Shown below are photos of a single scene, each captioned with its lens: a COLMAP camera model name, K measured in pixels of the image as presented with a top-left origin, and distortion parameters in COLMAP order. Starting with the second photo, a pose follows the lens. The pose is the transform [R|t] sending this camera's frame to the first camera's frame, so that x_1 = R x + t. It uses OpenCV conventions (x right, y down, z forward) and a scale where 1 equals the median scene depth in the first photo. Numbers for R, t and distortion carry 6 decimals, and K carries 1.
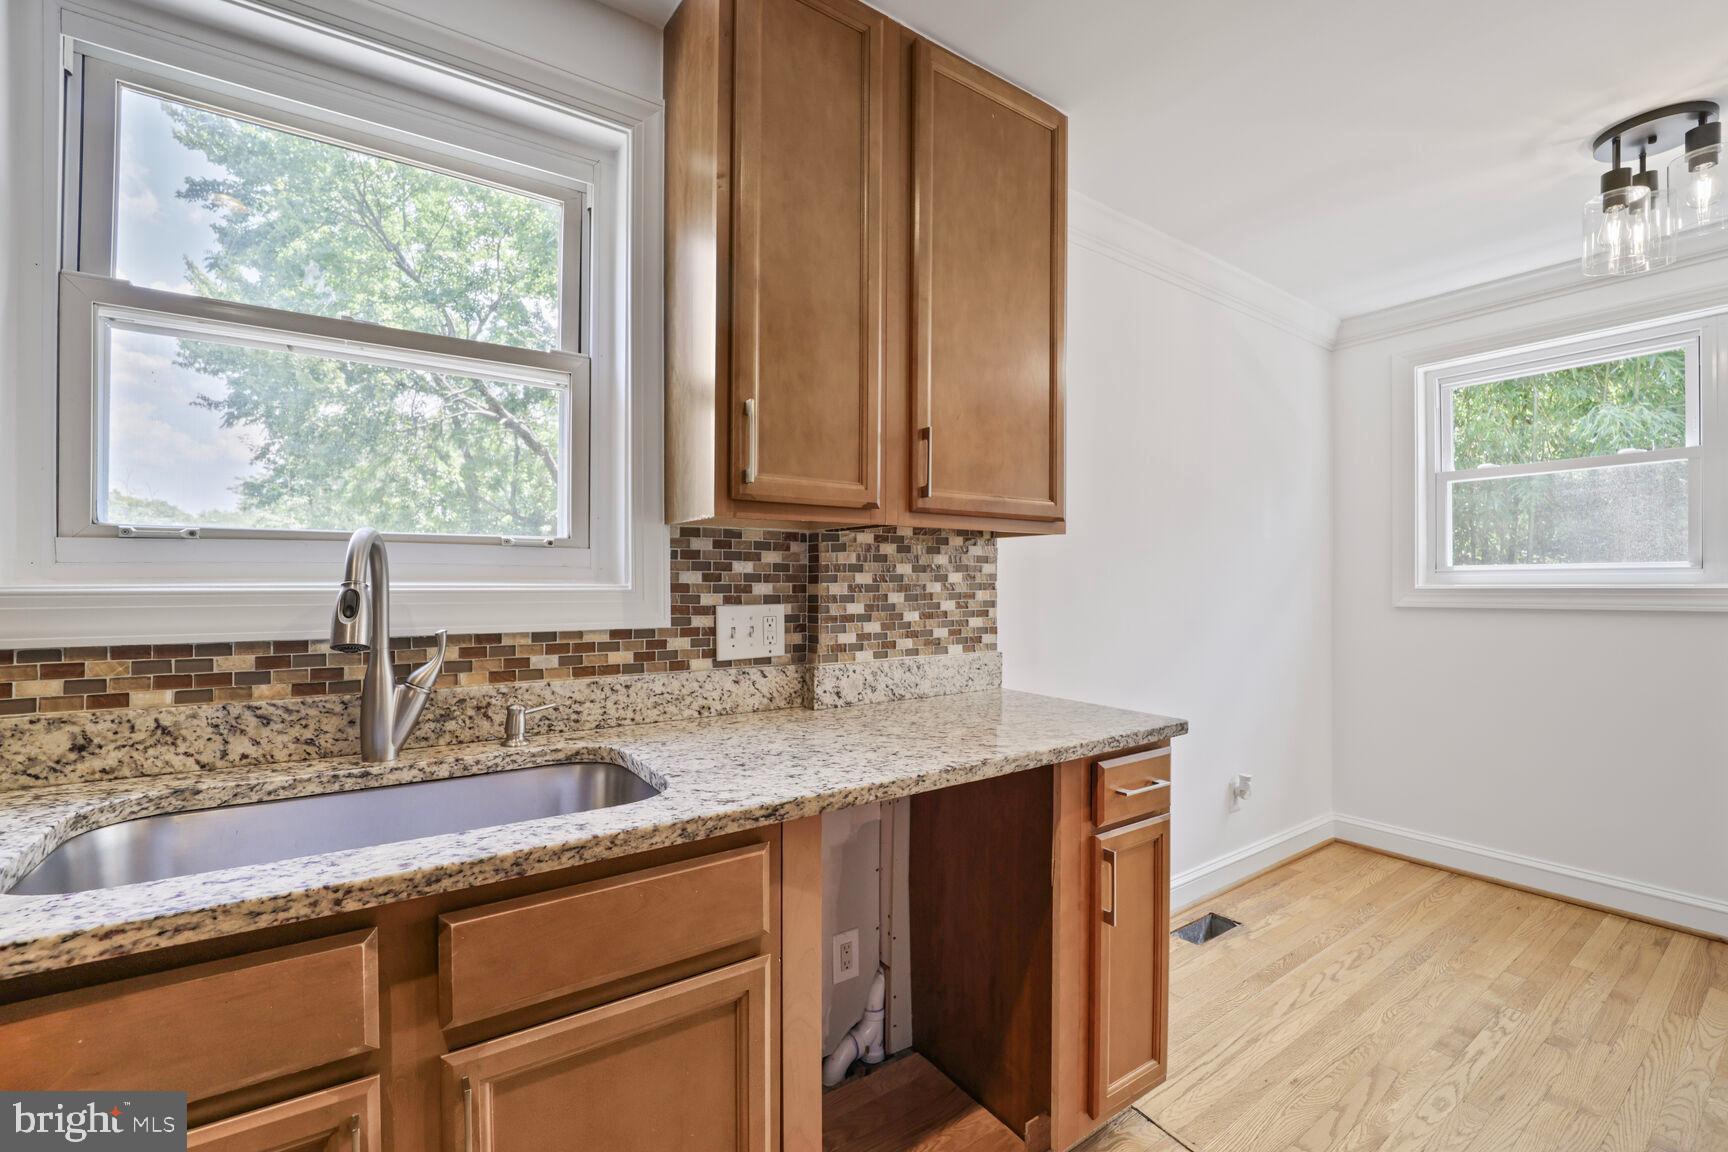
lens RADIAL K [[725.4, 0, 872.7], [0, 725.4, 579.9], [0, 0, 1]] dist [-0.007863, -0.001264]
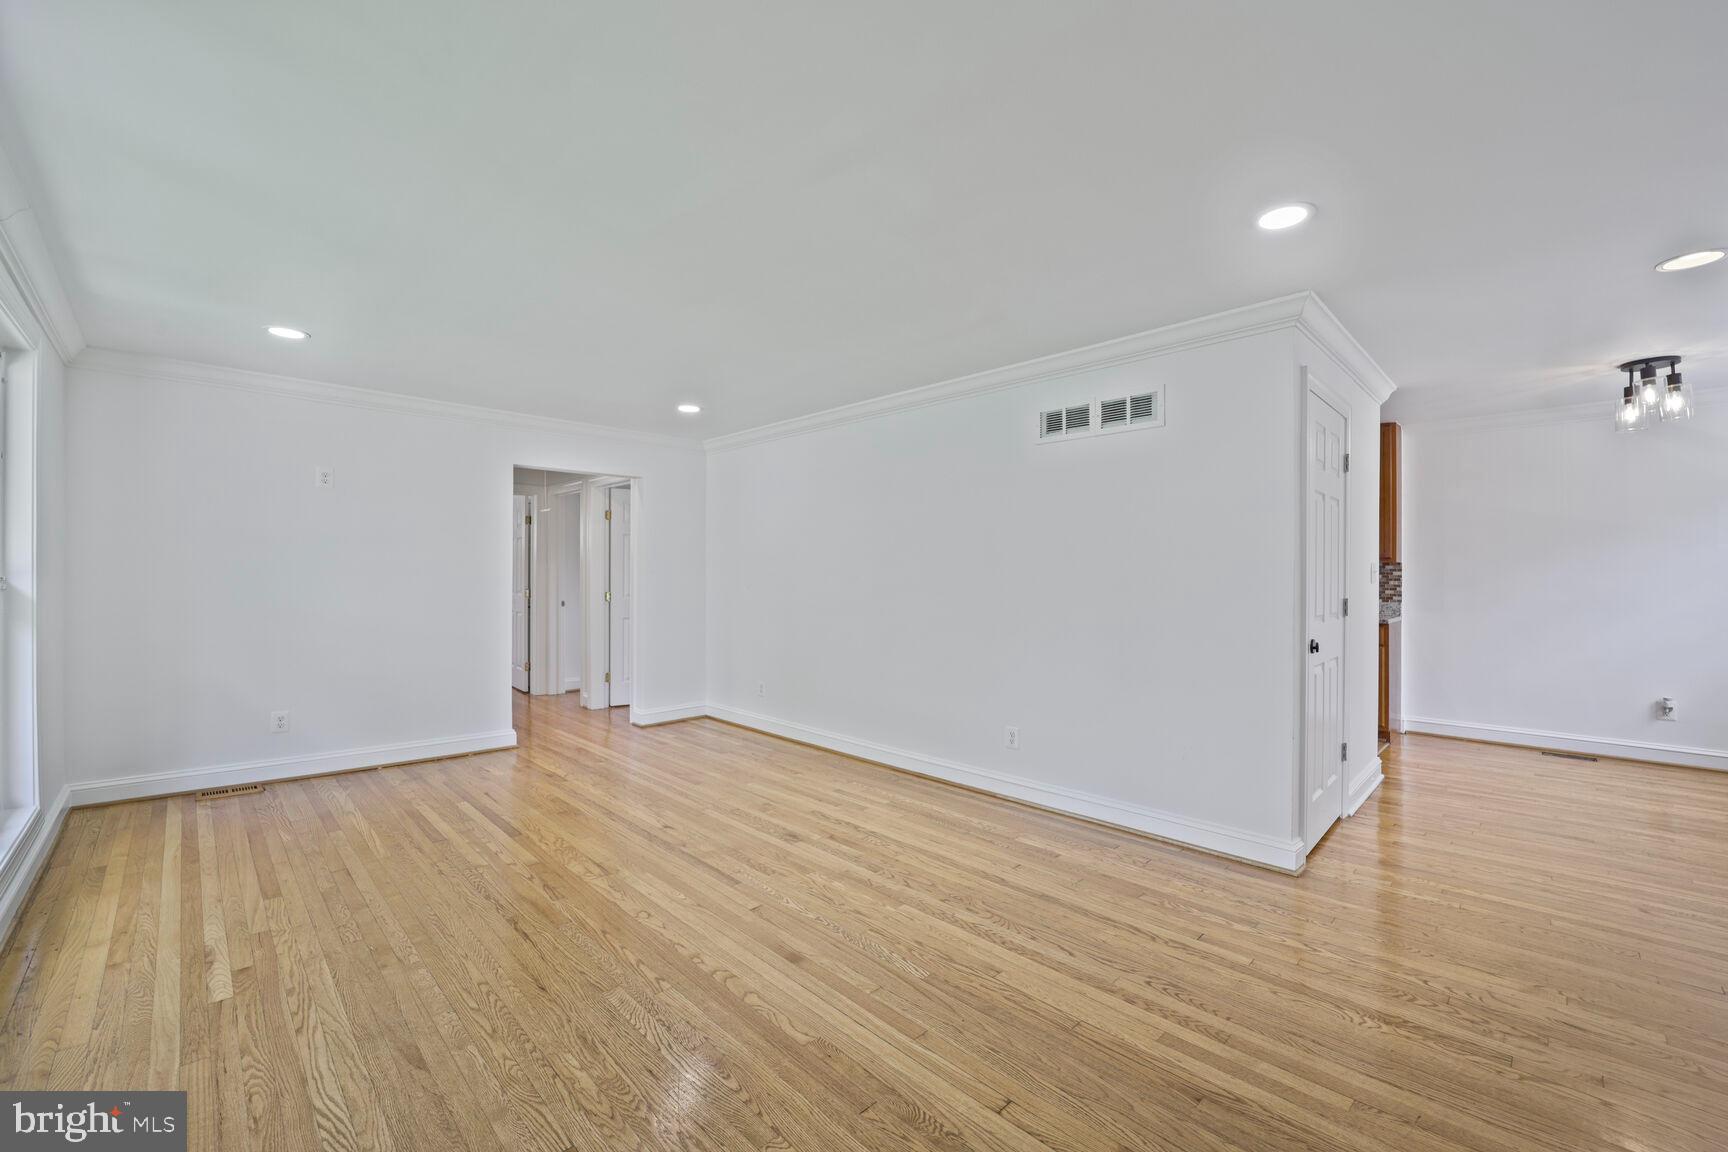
lens RADIAL K [[704.9, 0, 871.9], [0, 704.9, 576.0], [0, 0, 1]] dist [-0.020238, -0.000090]
pose [[0.166924, -0.001161, -0.985969, 2.831026], [0.004435, 0.999990, -0.000427, -0.014917], [0.985960, -0.004301, 0.166927, -1.660897]]
